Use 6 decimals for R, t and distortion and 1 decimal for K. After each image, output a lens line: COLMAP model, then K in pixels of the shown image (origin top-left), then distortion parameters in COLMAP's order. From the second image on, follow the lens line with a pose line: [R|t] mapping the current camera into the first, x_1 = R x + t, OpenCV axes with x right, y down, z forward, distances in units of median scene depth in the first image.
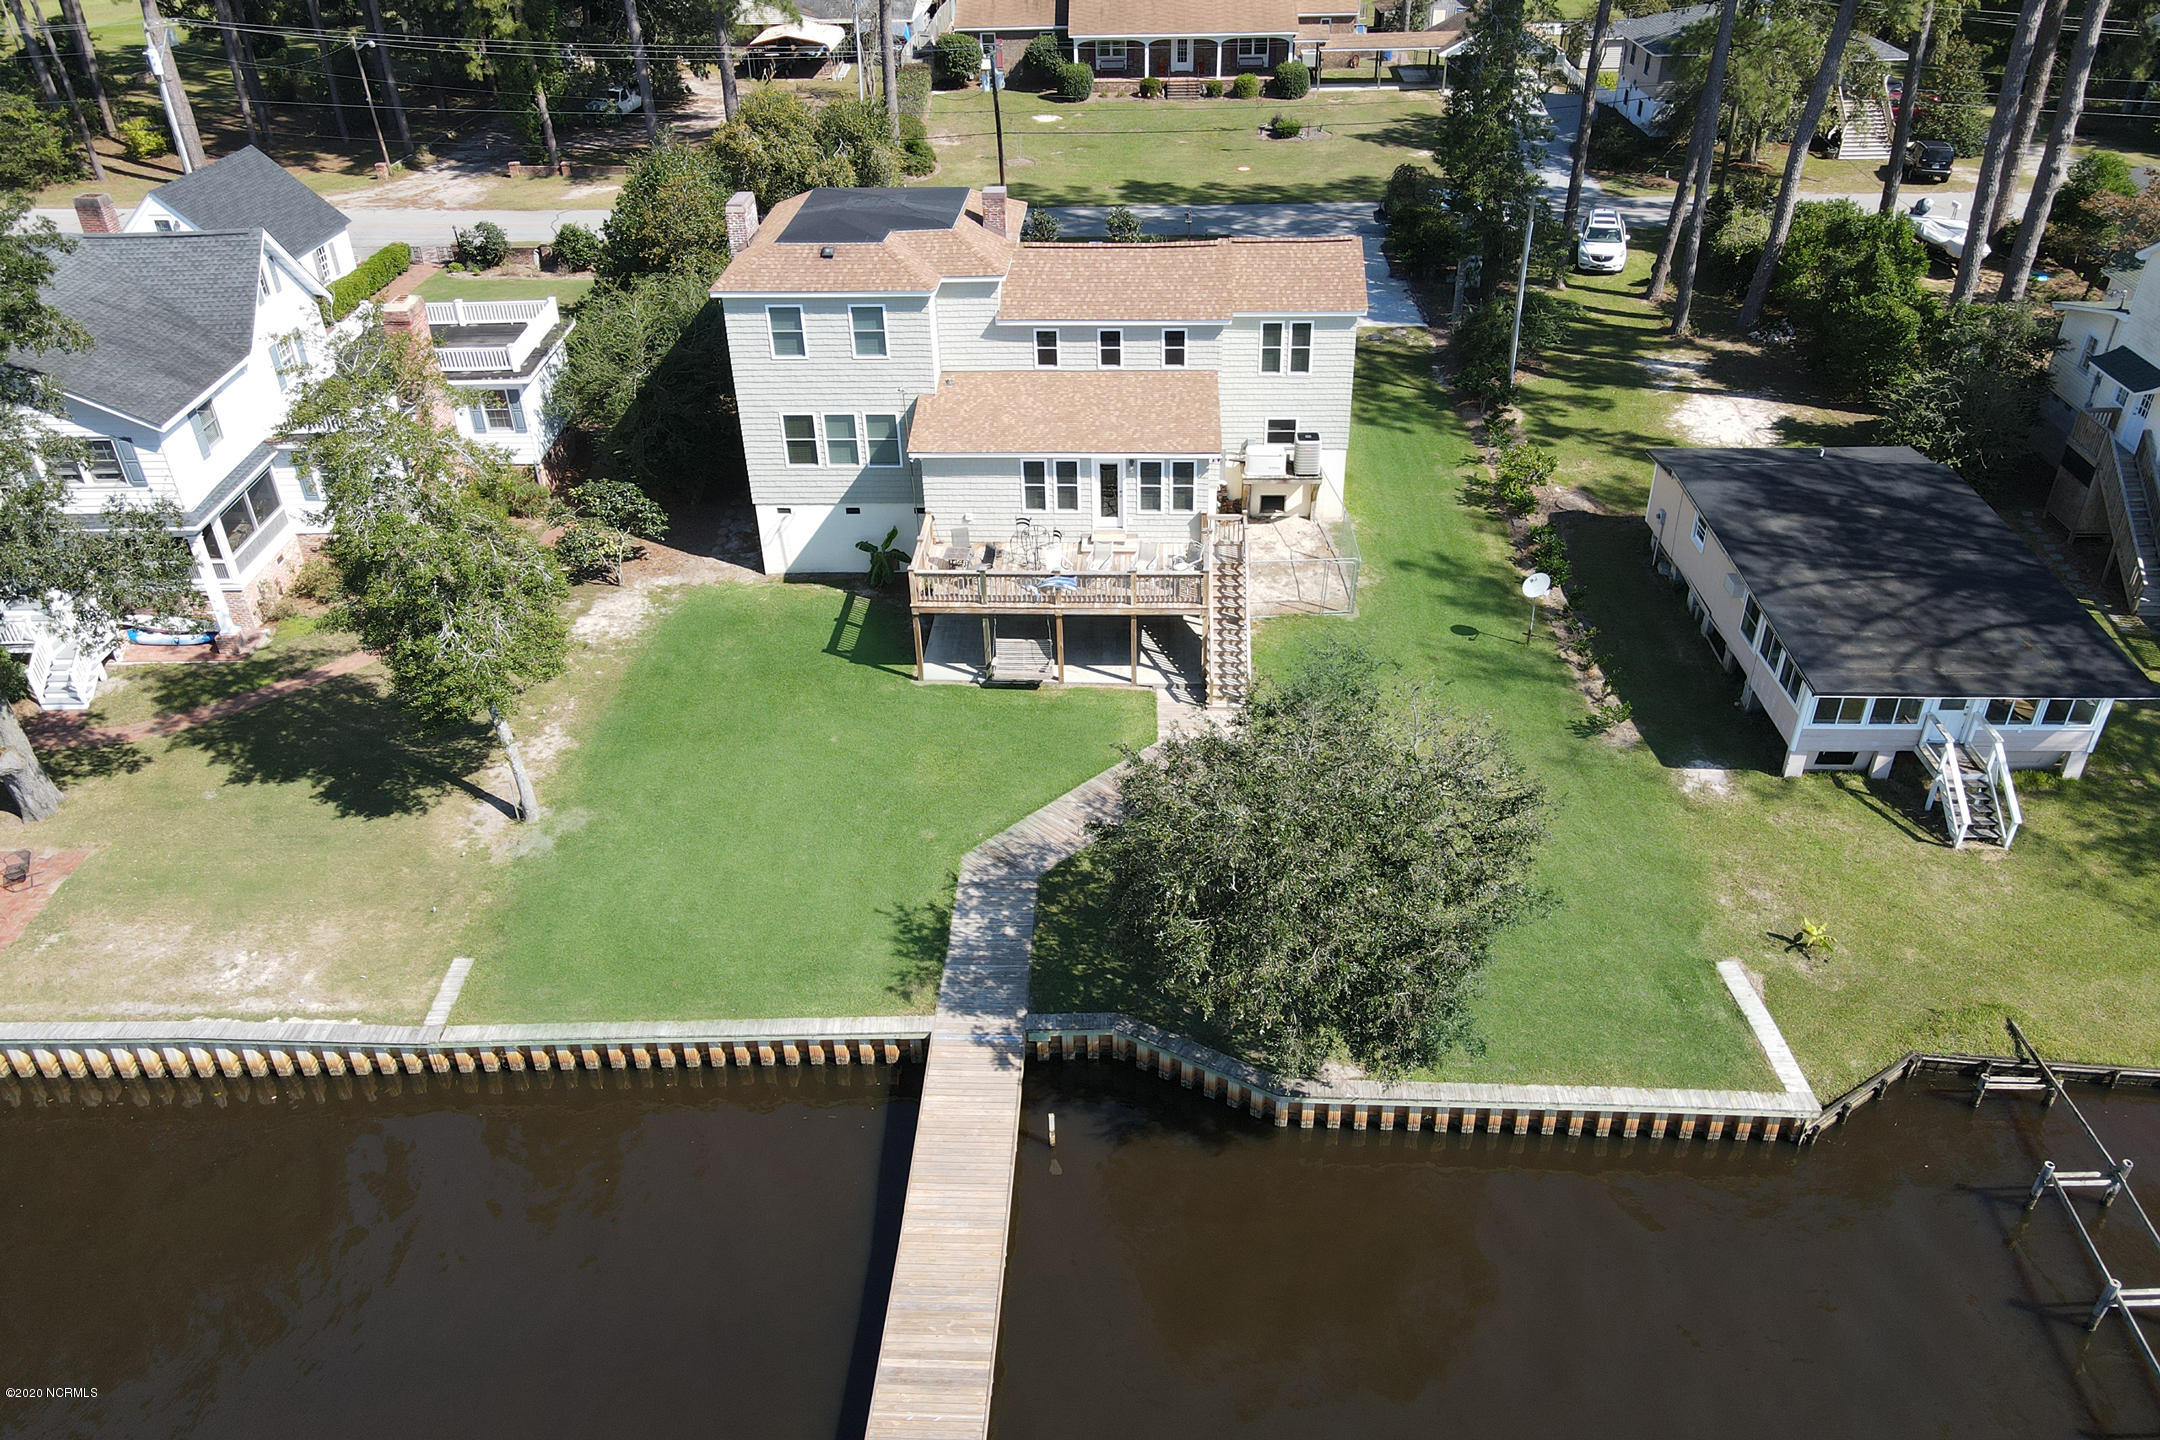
lens RADIAL K [[1706.1, 0, 1115.9], [0, 1706.1, 677.2], [0, 0, 1]] dist [0.005374, 0.022707]
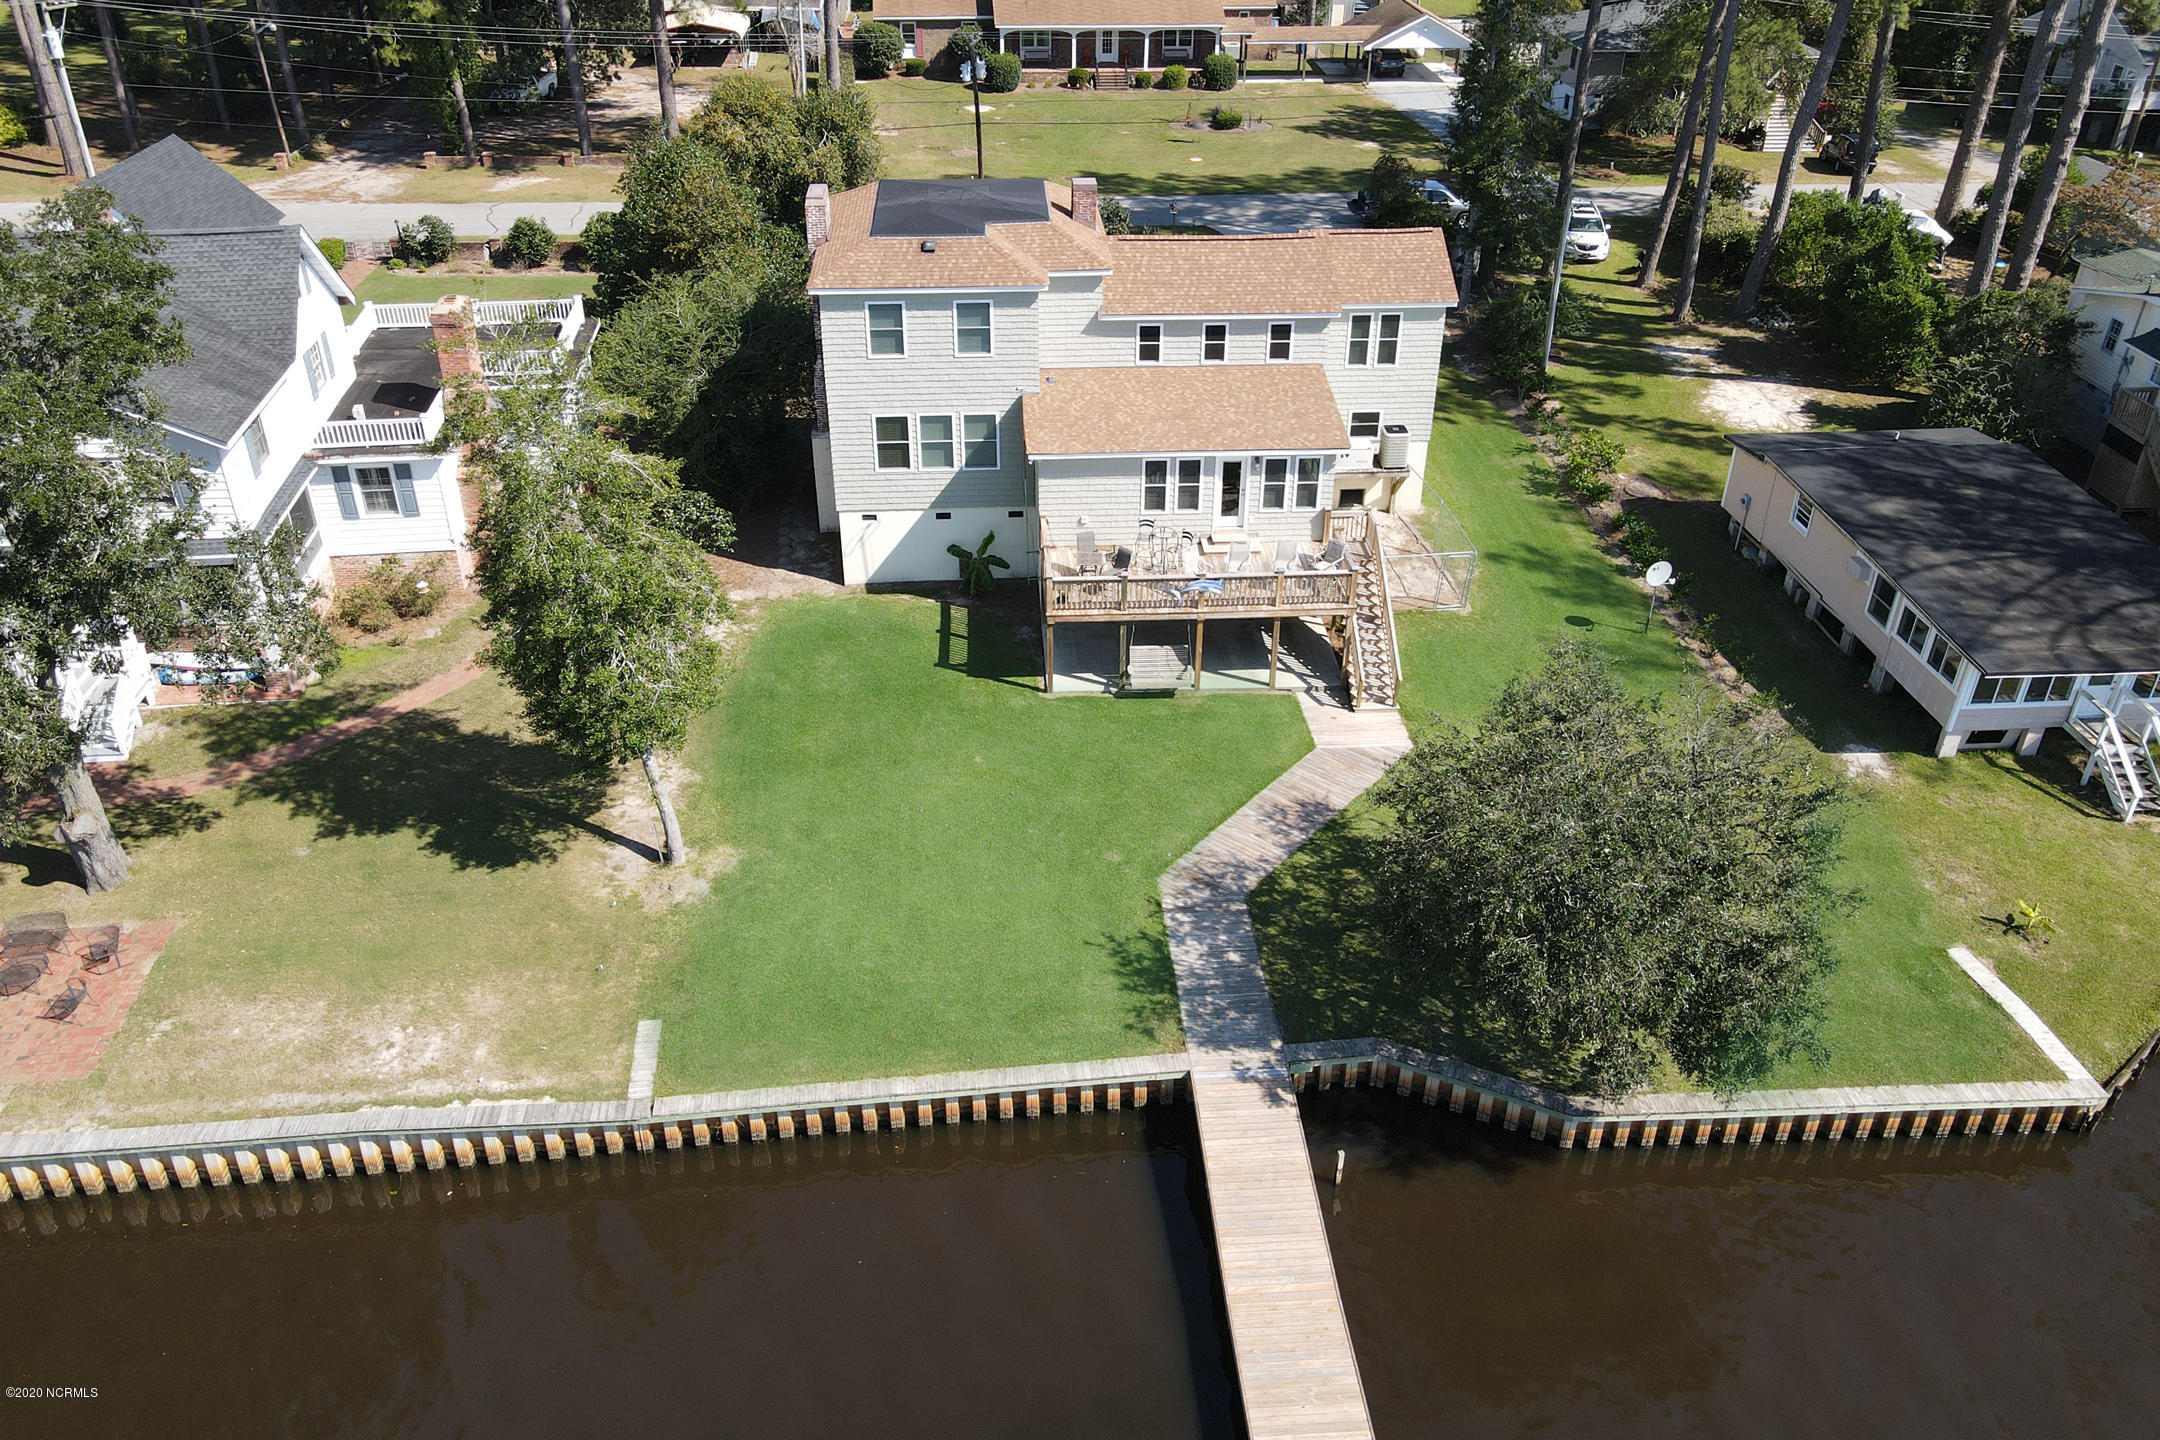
lens RADIAL K [[1706.1, 0, 1134.1], [0, 1706.1, 627.9], [0, 0, 1]] dist [0.005374, 0.022707]
pose [[0.992040, -0.032830, 0.121566, -0.173608], [0.035534, 0.999165, -0.020144, -0.012858], [-0.120803, 0.024303, 0.992379, 0.046296]]
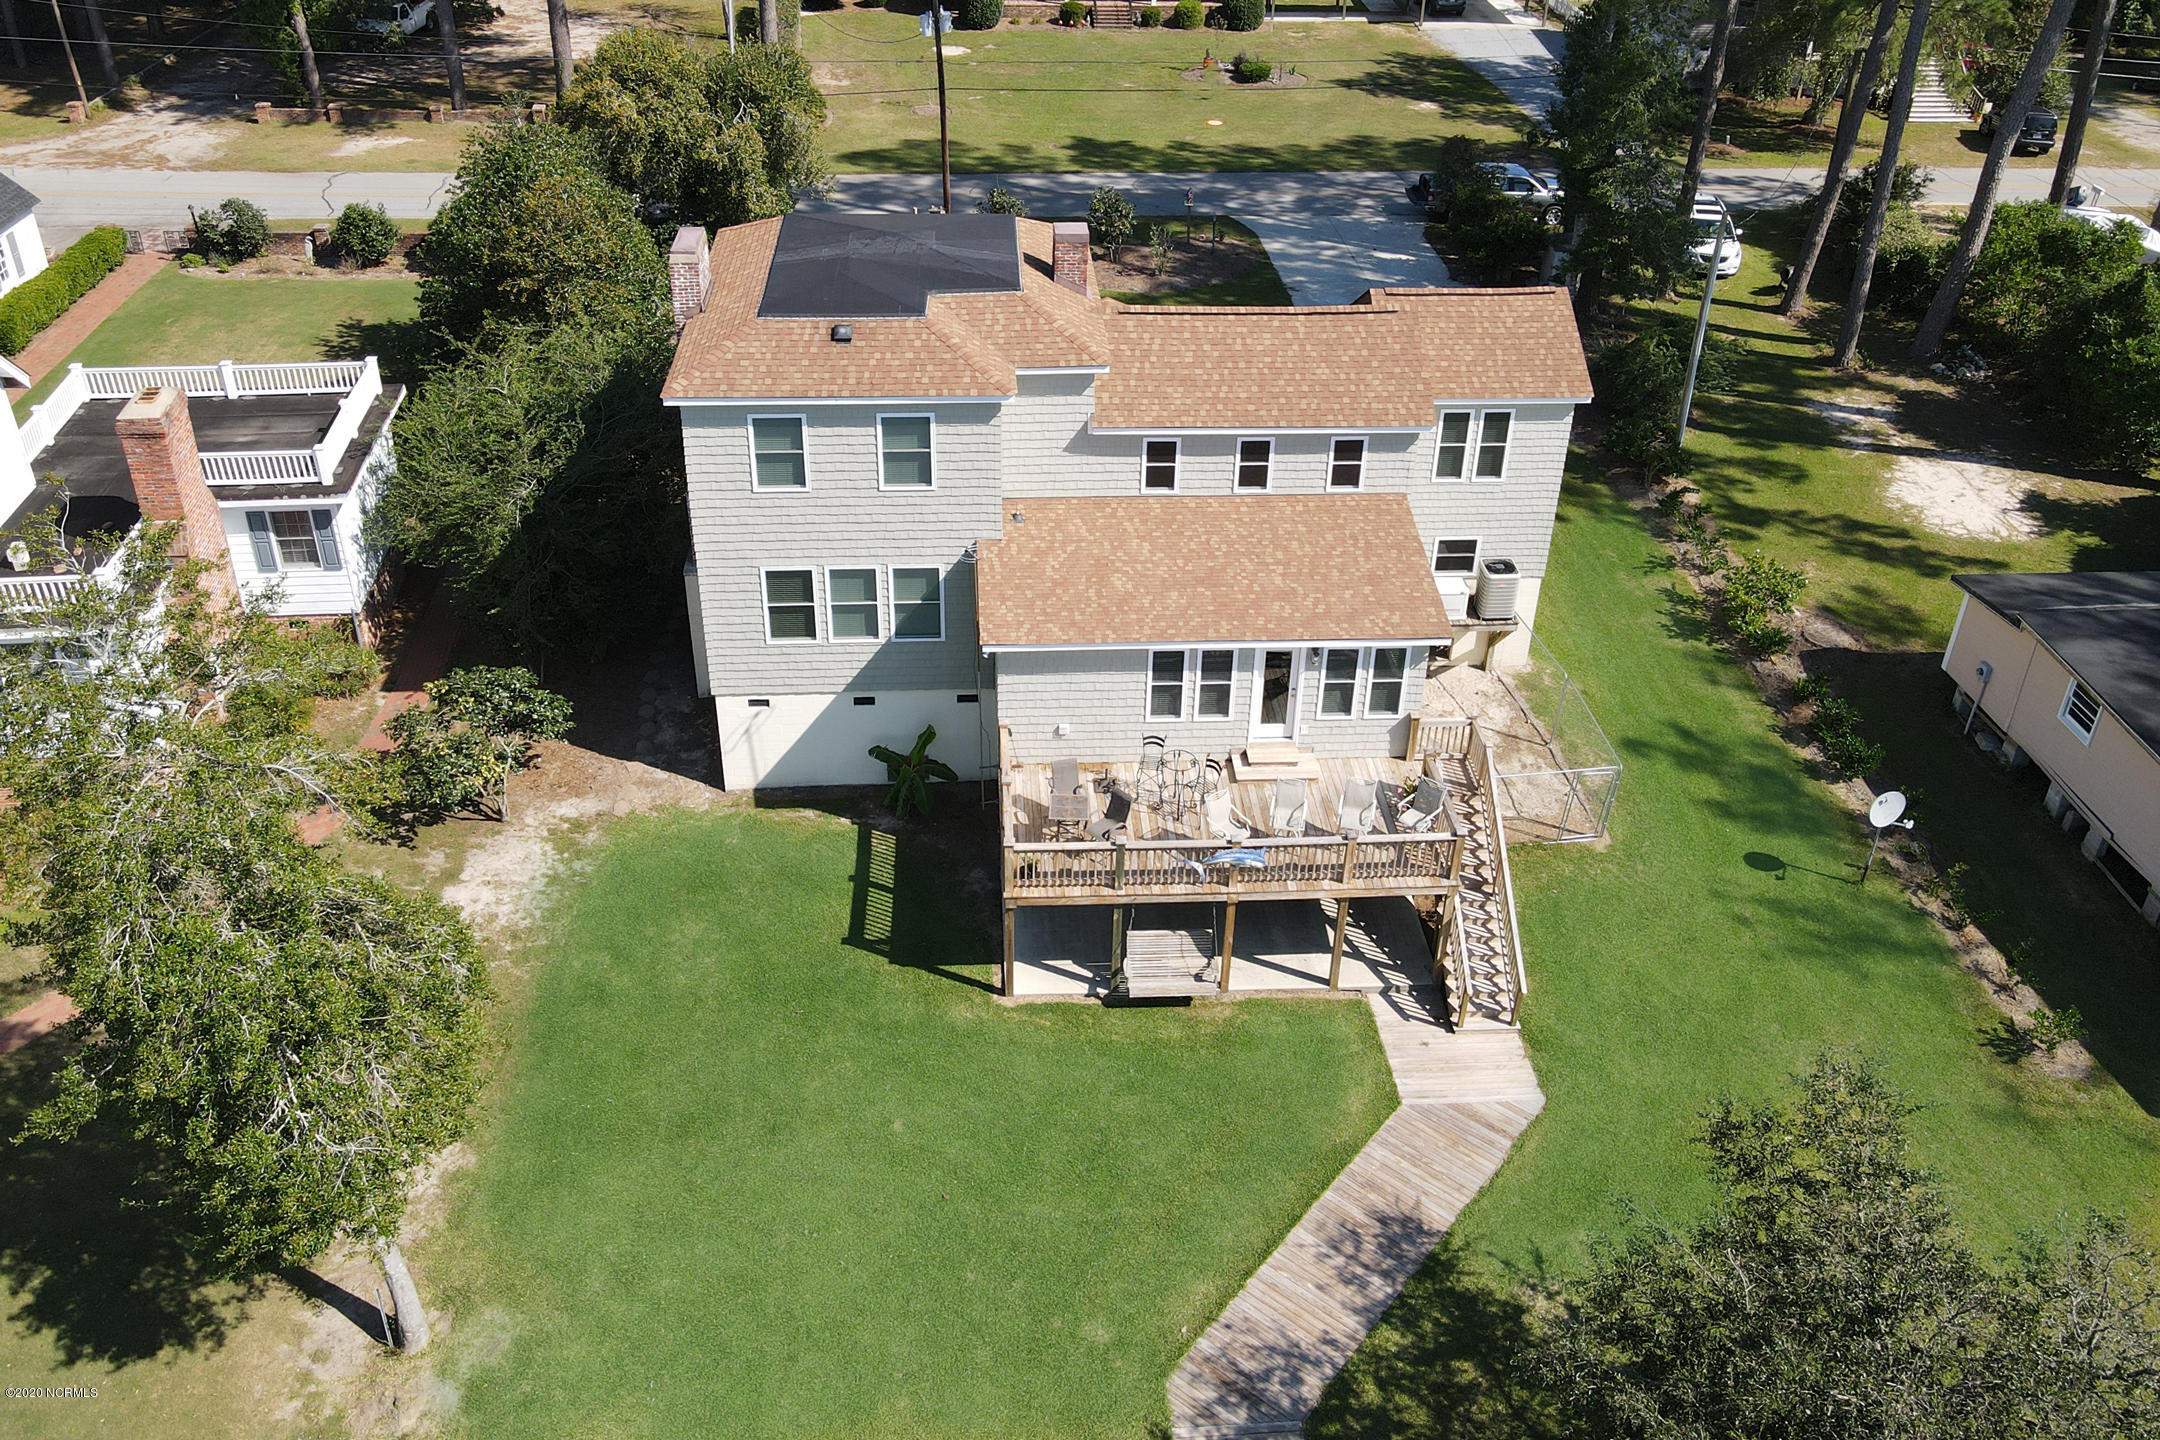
lens RADIAL K [[1831.9, 0, 1135.8], [0, 1831.9, 568.7], [0, 0, 1]] dist [0.009966, 0.014245]
pose [[0.991915, -0.019604, 0.125380, -0.143604], [0.021809, 0.999630, -0.016239, -0.141445], [-0.125015, 0.018842, 0.991976, 0.283615]]
